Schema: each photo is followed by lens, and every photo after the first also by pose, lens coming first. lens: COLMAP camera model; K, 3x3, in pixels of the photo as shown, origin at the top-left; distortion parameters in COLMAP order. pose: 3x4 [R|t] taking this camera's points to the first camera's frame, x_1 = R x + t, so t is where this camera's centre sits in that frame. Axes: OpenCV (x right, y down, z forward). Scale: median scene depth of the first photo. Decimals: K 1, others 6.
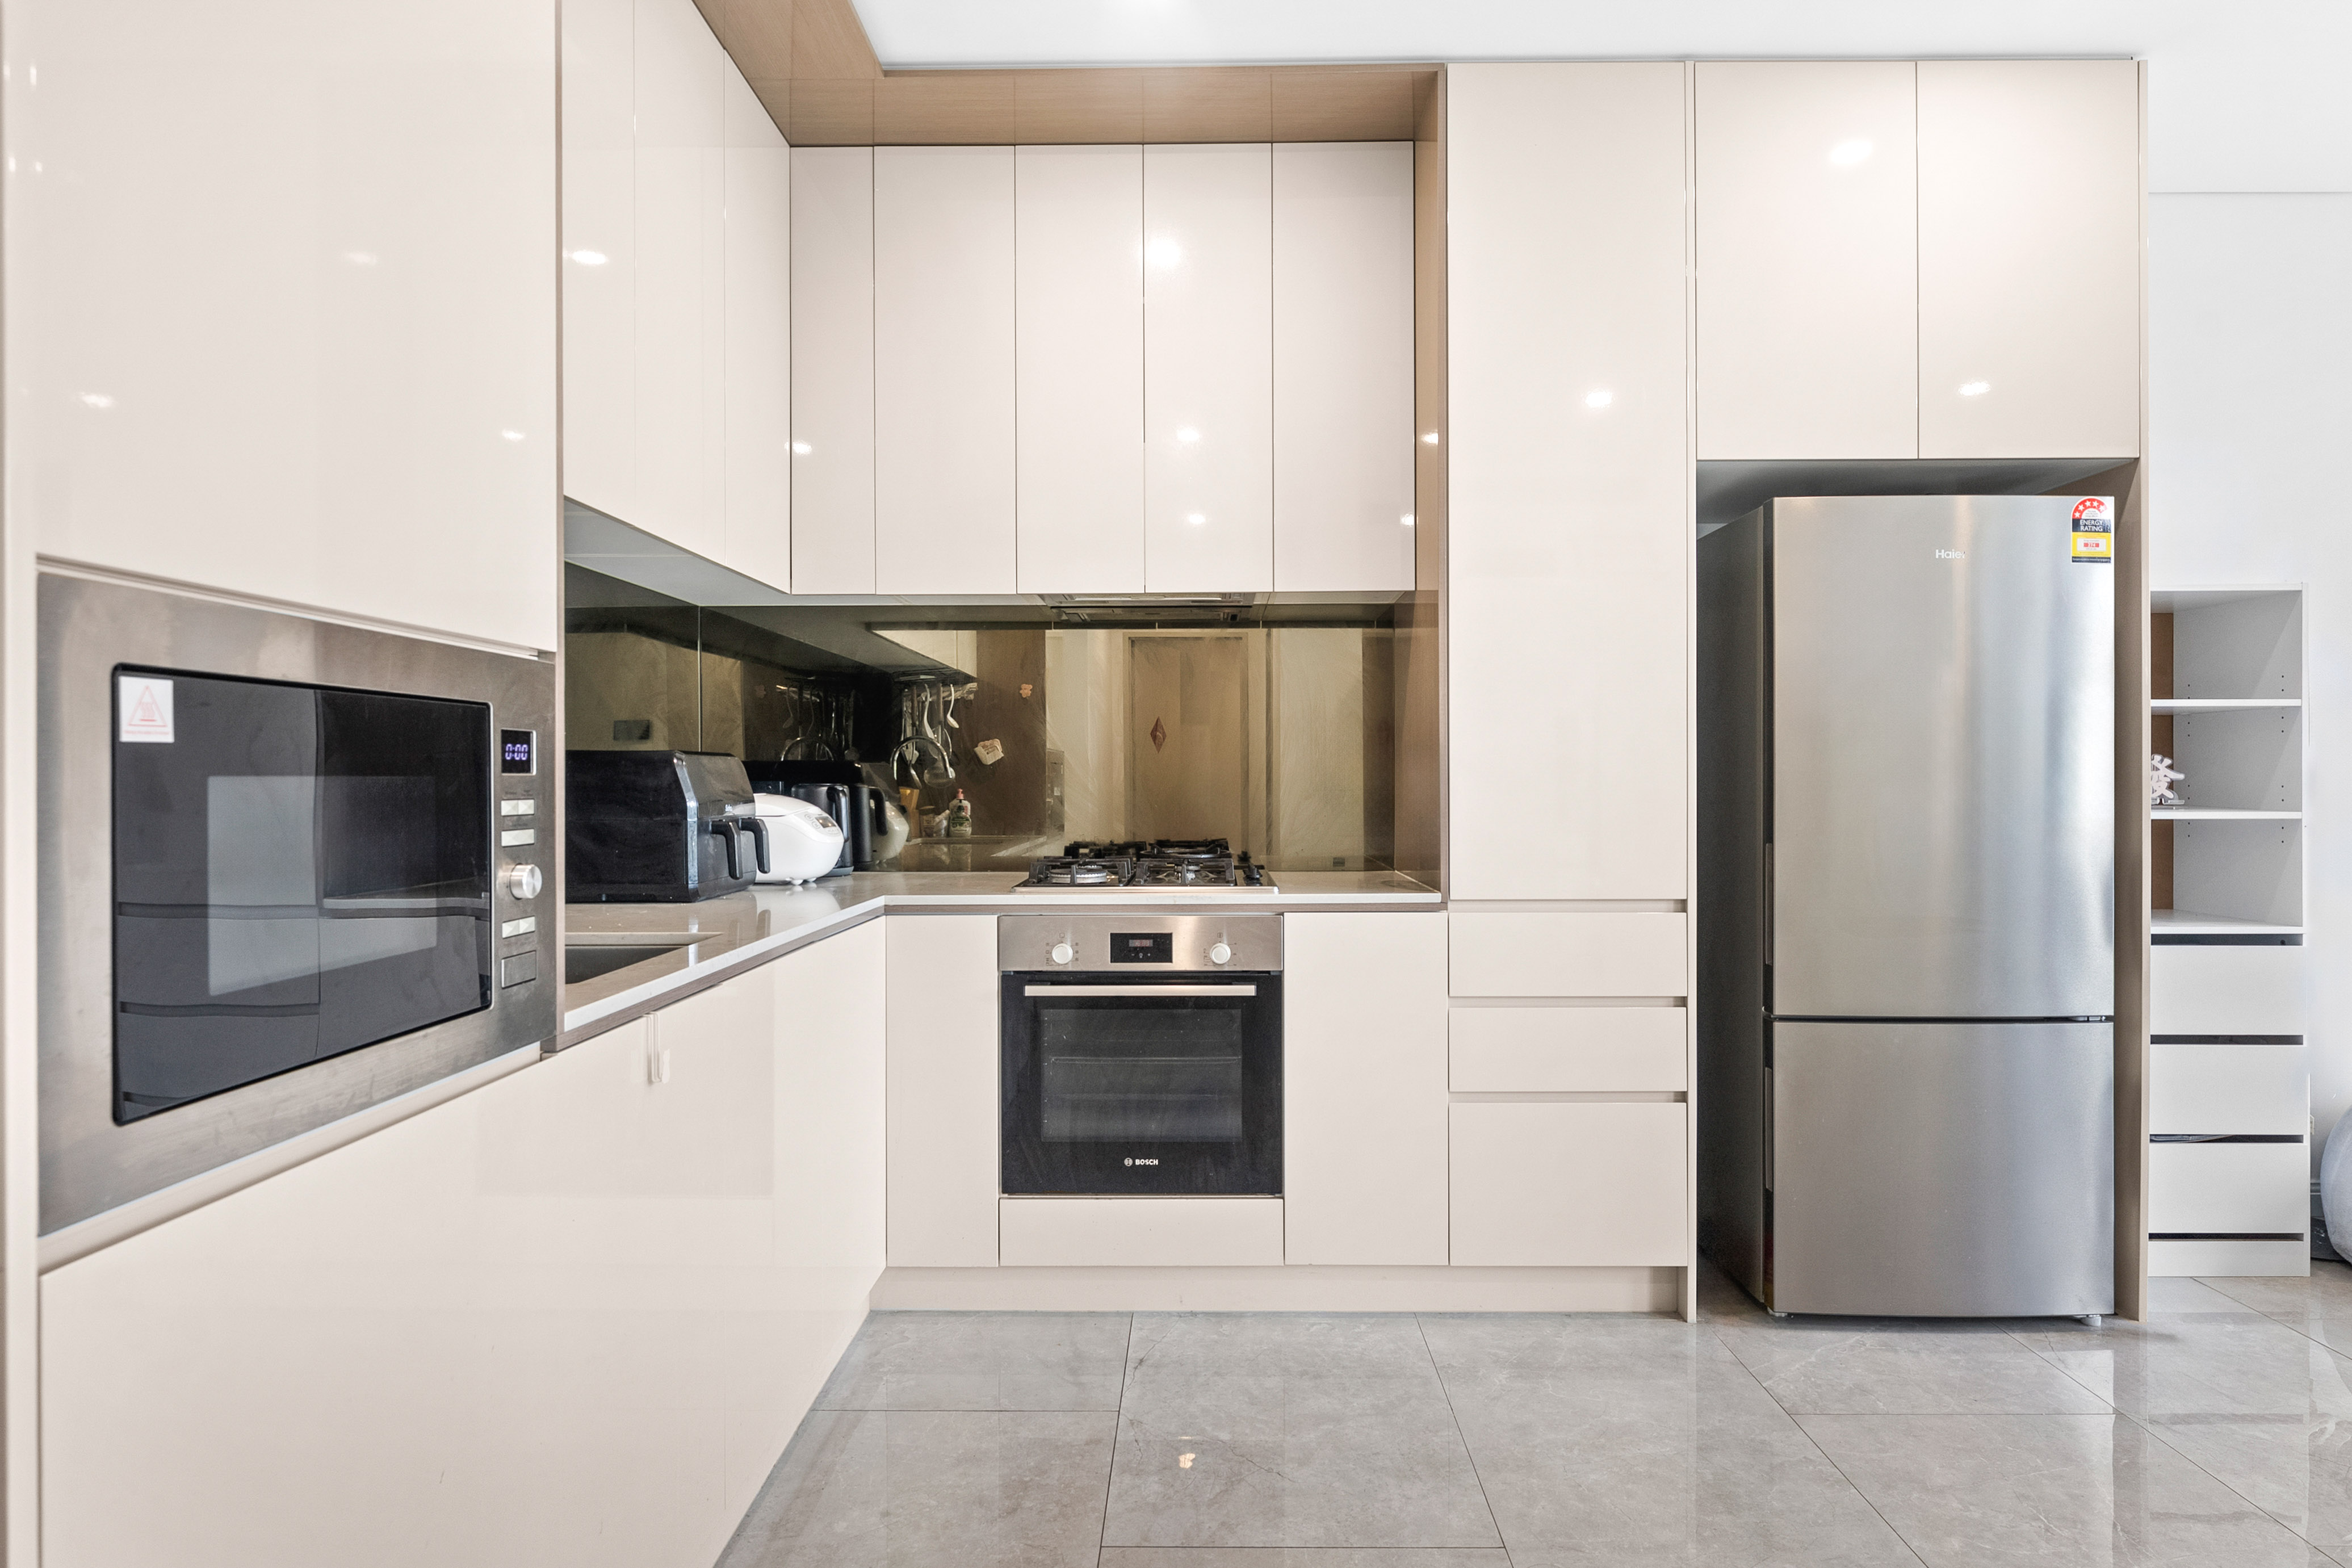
lens RADIAL K [[1271.5, 0, 1181.1], [0, 1271.5, 783.0], [0, 0, 1]] dist [-0.000857, -0.001645]
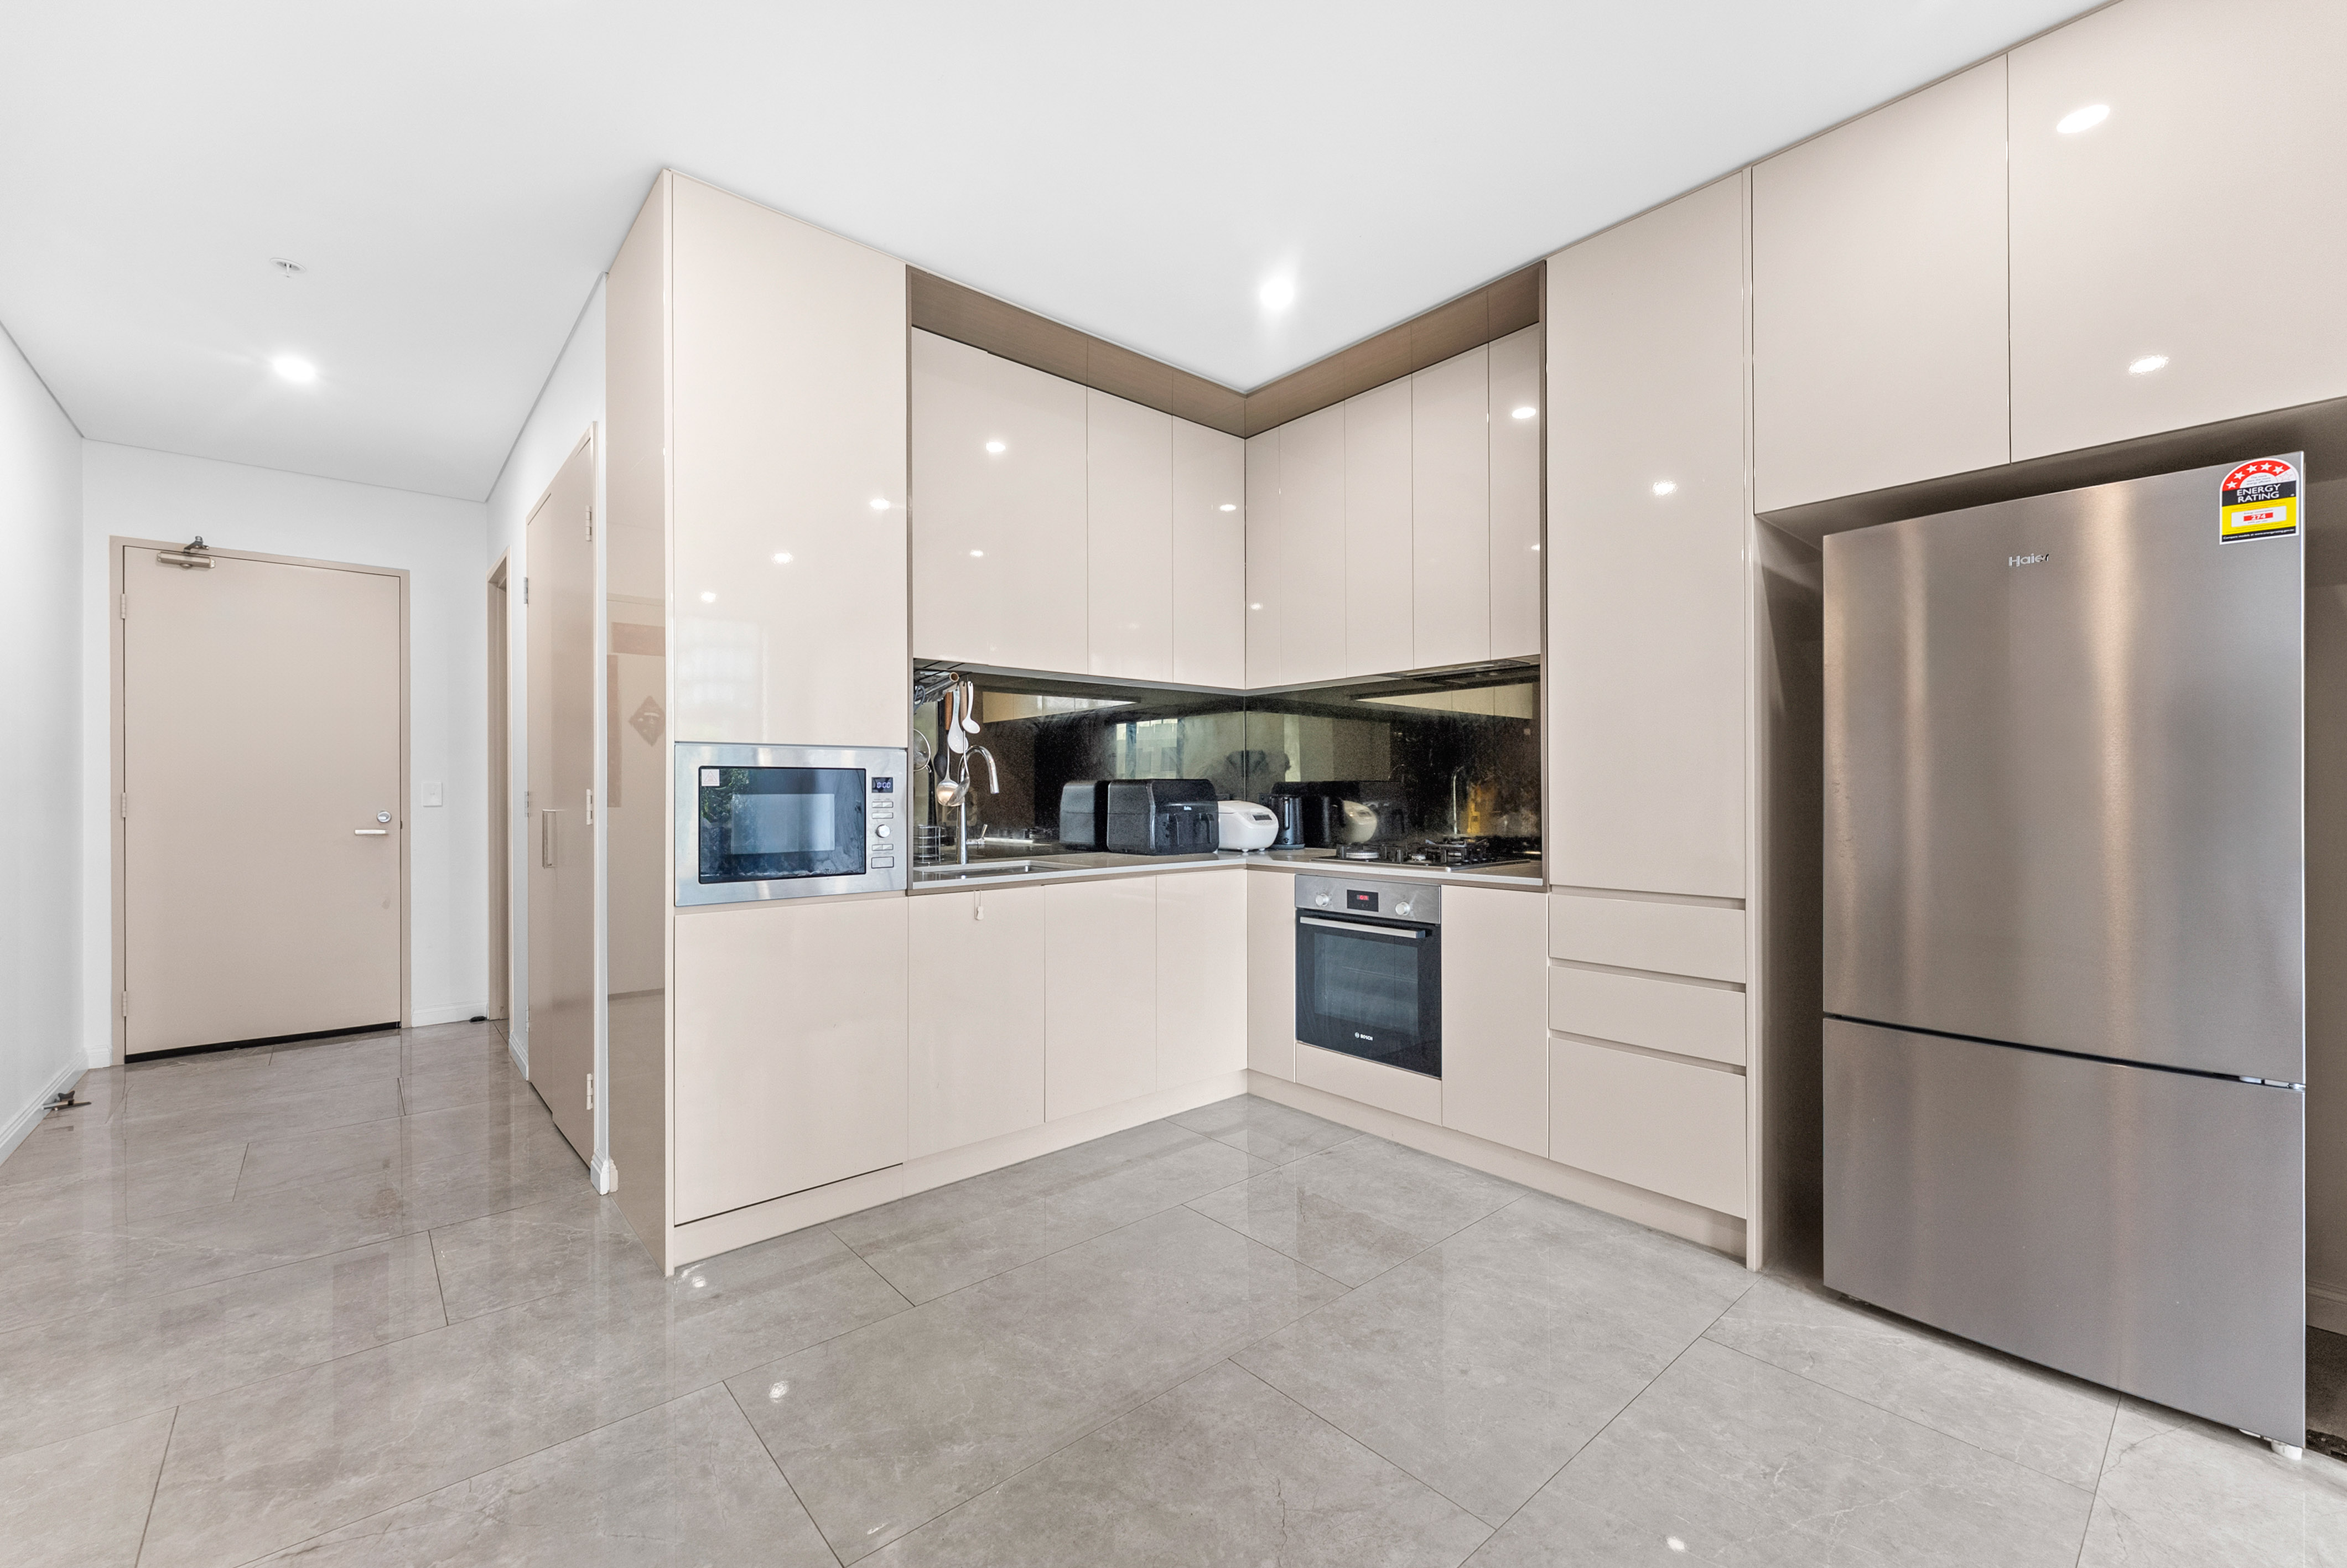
lens RADIAL K [[948.4, 0, 1175.1], [0, 948.4, 789.6], [0, 0, 1]] dist [0.000194, -0.000049]
pose [[0.663522, -0.001473, -0.748155, 0.694779], [-0.000814, 0.999996, -0.002691, -0.004392], [0.748156, 0.002395, 0.663518, 0.046188]]
